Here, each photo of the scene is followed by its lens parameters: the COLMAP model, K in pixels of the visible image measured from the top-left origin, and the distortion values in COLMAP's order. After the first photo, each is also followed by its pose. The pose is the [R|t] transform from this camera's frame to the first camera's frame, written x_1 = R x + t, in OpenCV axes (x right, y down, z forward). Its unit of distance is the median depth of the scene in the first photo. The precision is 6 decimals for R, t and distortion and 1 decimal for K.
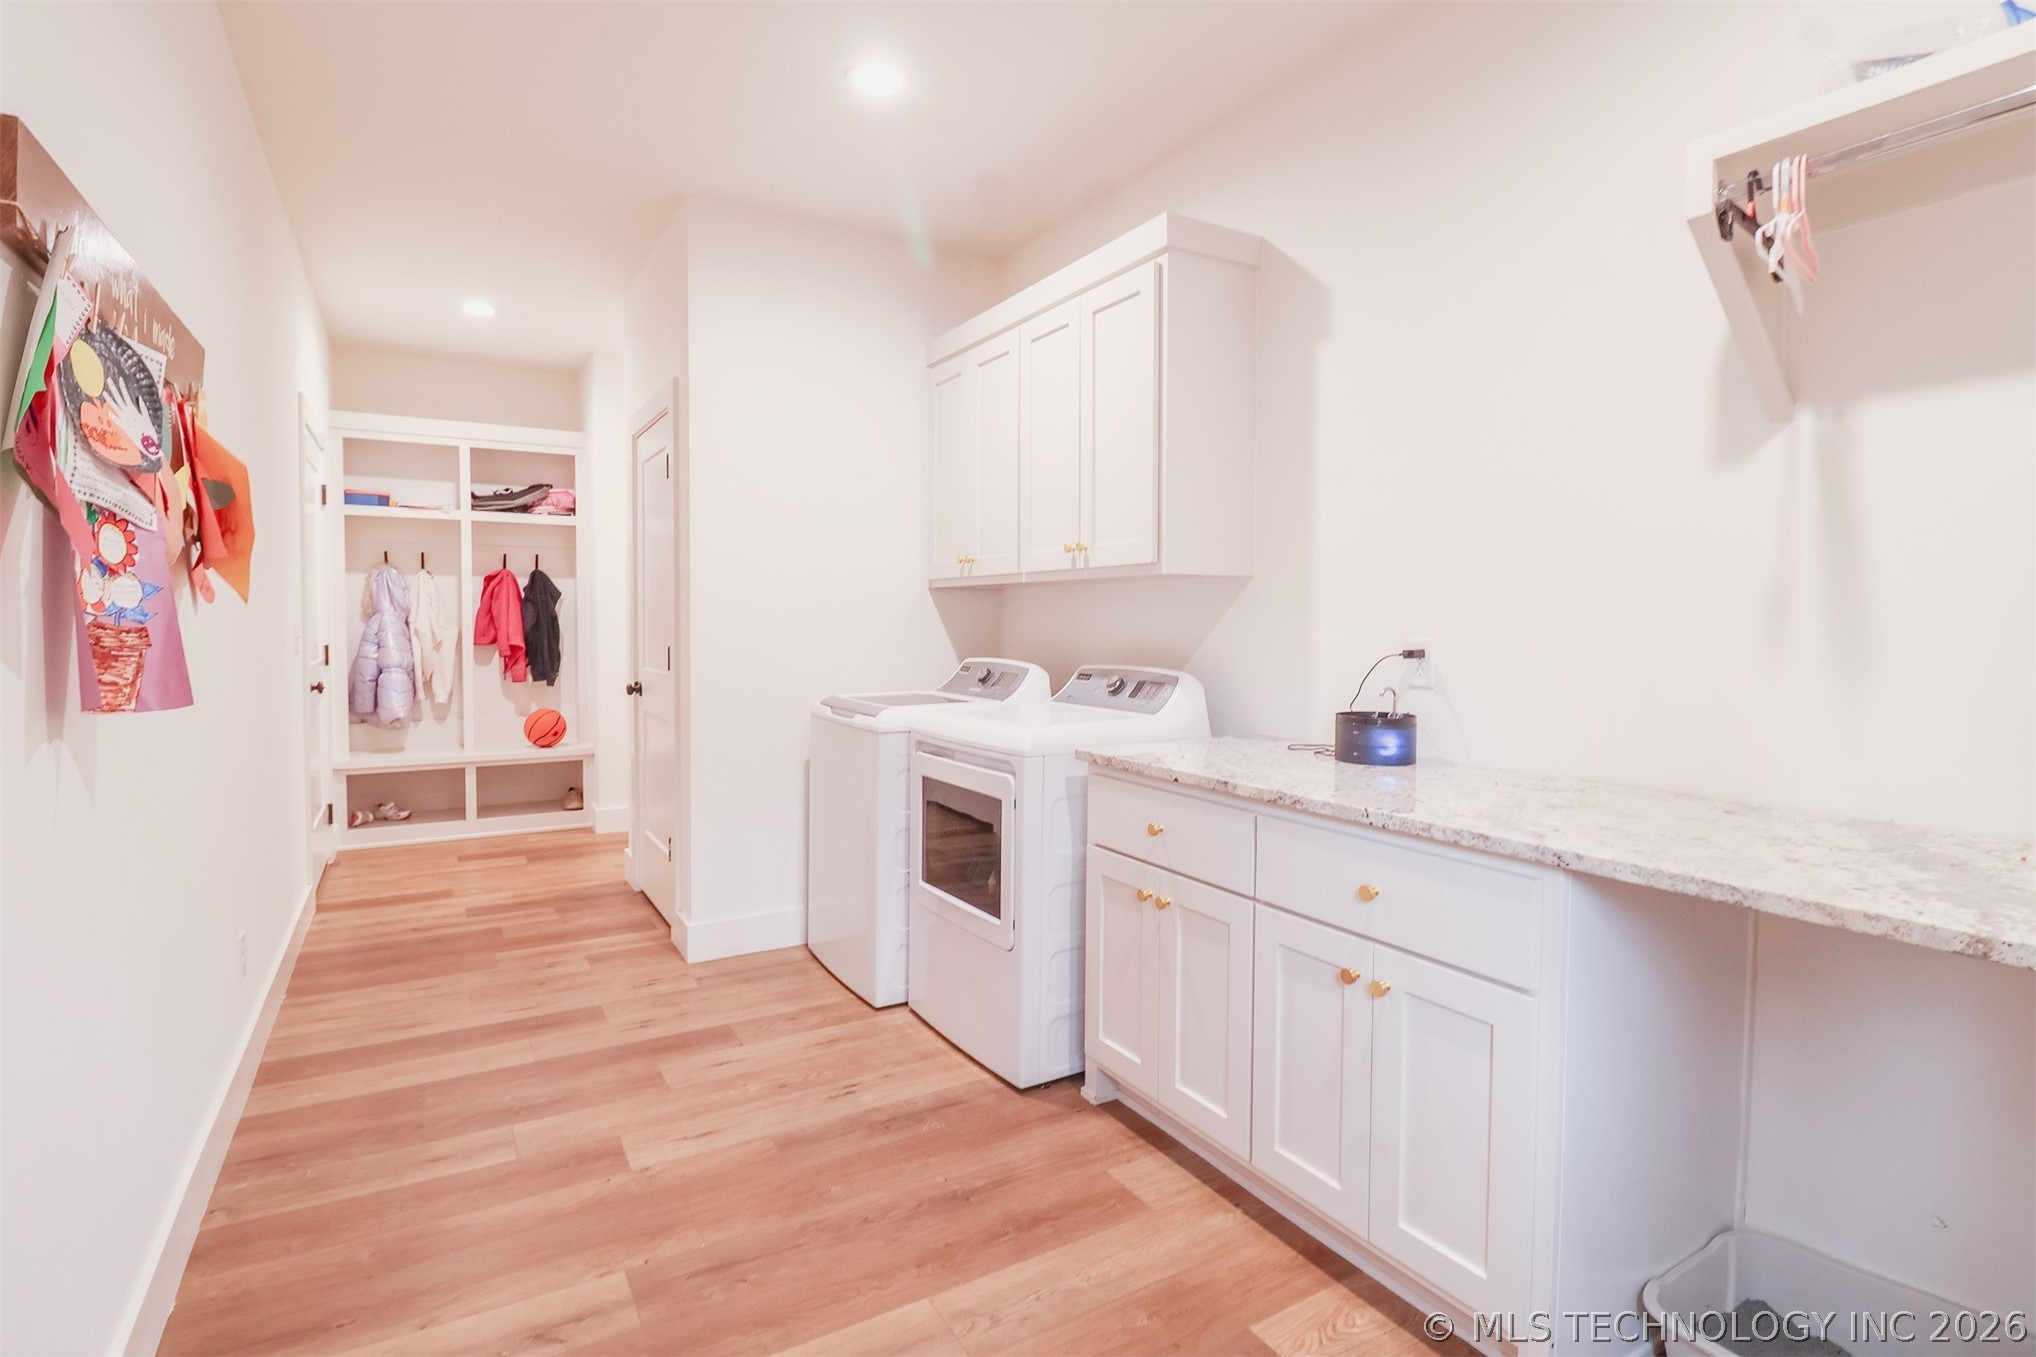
lens RADIAL K [[1011.1, 0, 1015.0], [0, 1011.1, 659.8], [0, 0, 1]] dist [0.001608, -0.013822]
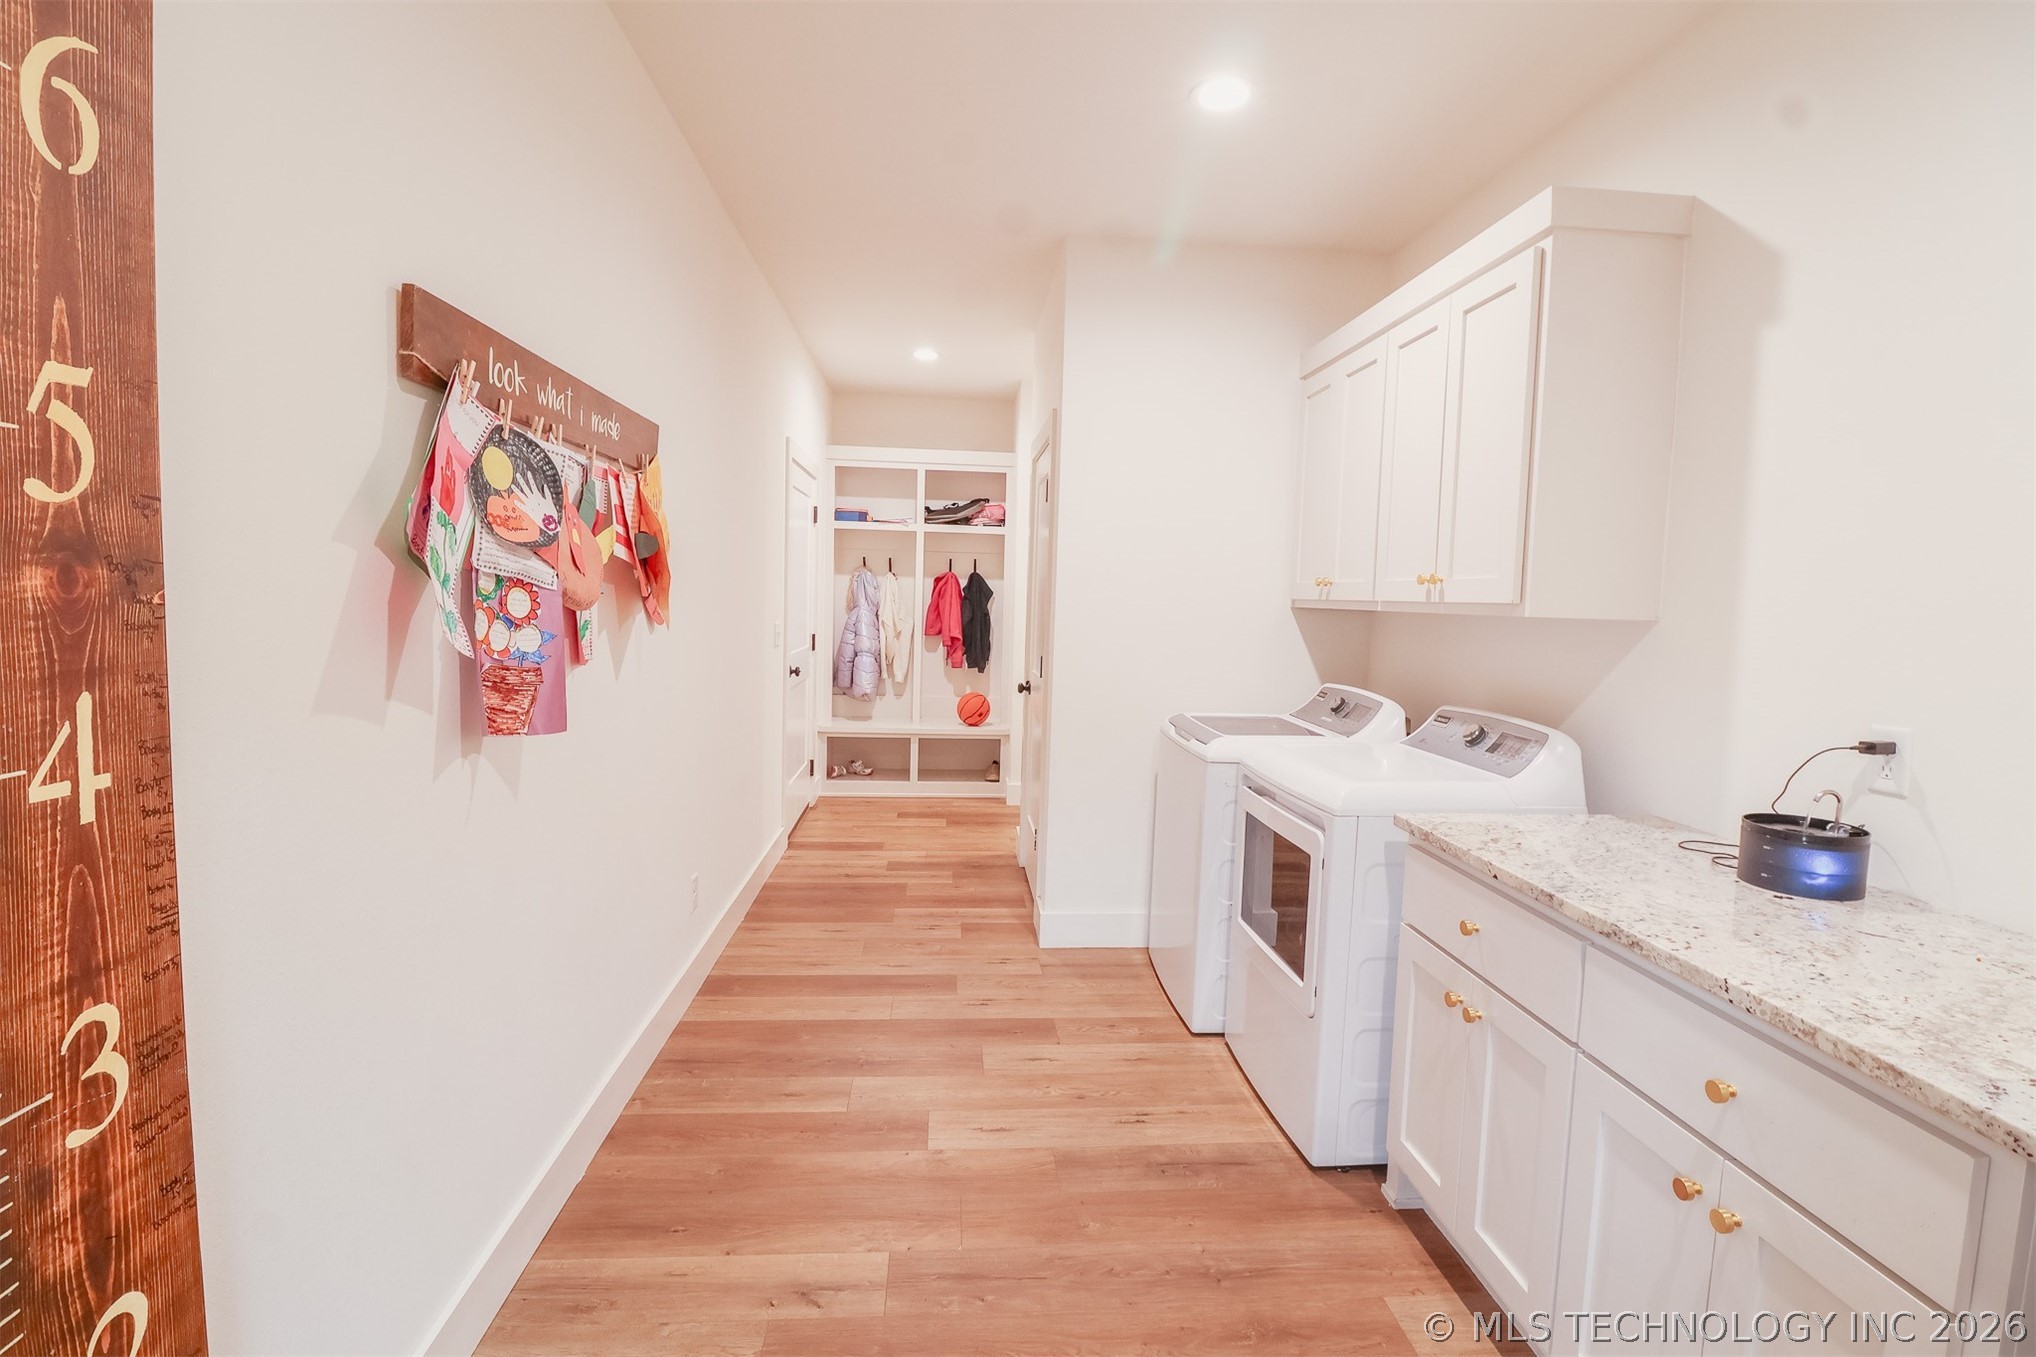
lens RADIAL K [[940.0, 0, 1013.4], [0, 940.0, 665.7], [0, 0, 1]] dist [0.001435, -0.011555]
pose [[0.899560, 0.052798, -0.433594, 0.102721], [-0.041083, 0.998494, 0.036352, -0.054826], [0.434860, -0.014887, 0.900375, 0.099336]]
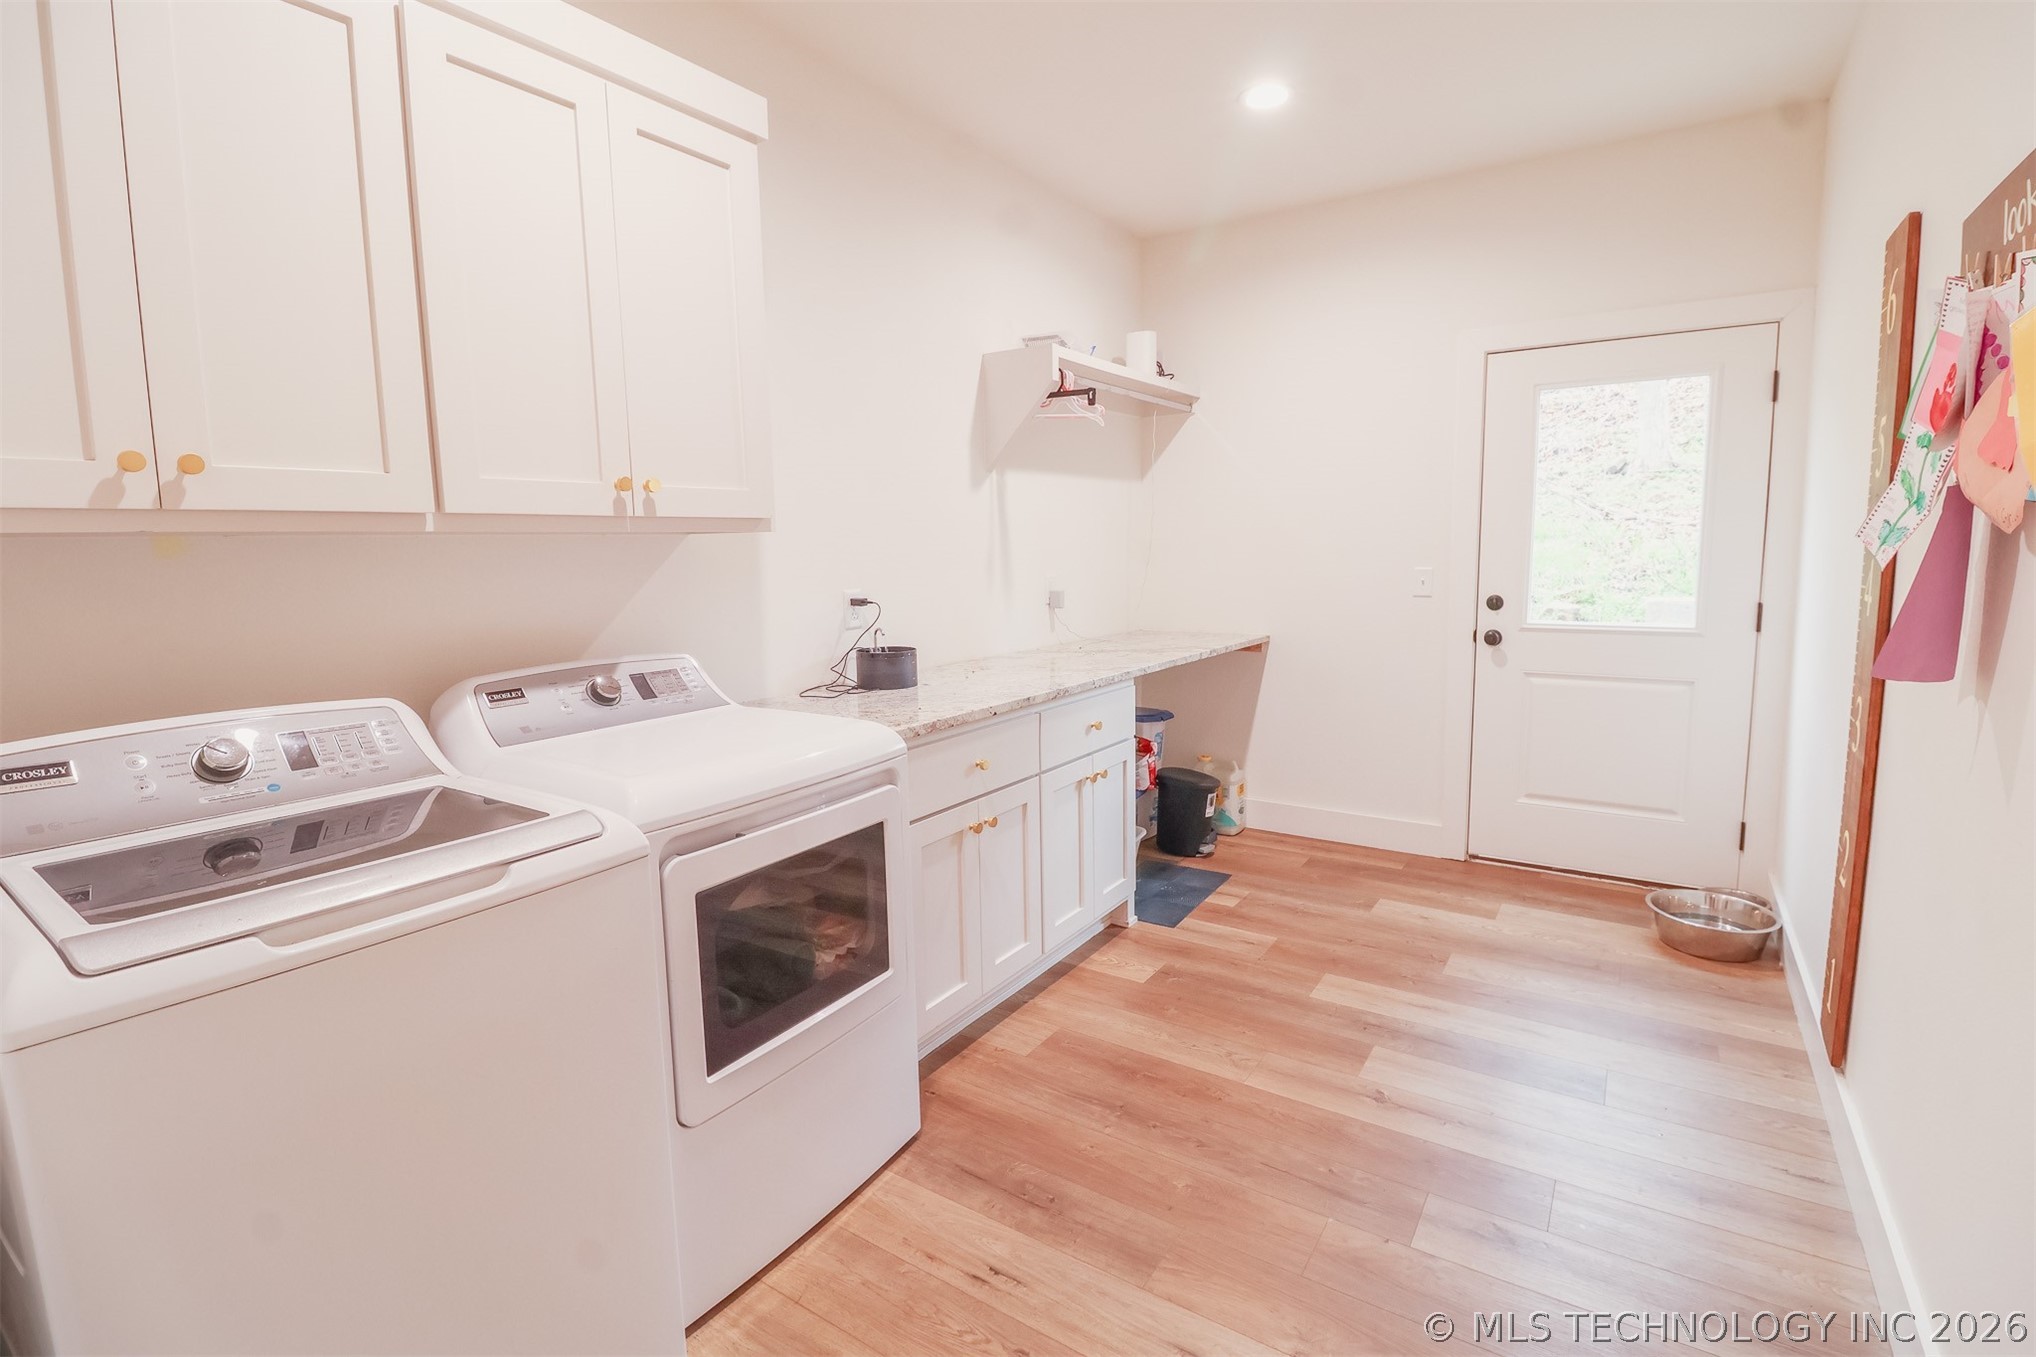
lens RADIAL K [[986.4, 0, 1028.5], [0, 986.4, 665.4], [0, 0, 1]] dist [-0.000588, 0.000217]
pose [[-0.464141, -0.106123, 0.879381, -0.700969], [0.048920, 0.988210, 0.145077, -0.082897], [-0.884410, 0.110355, -0.453477, 1.191763]]
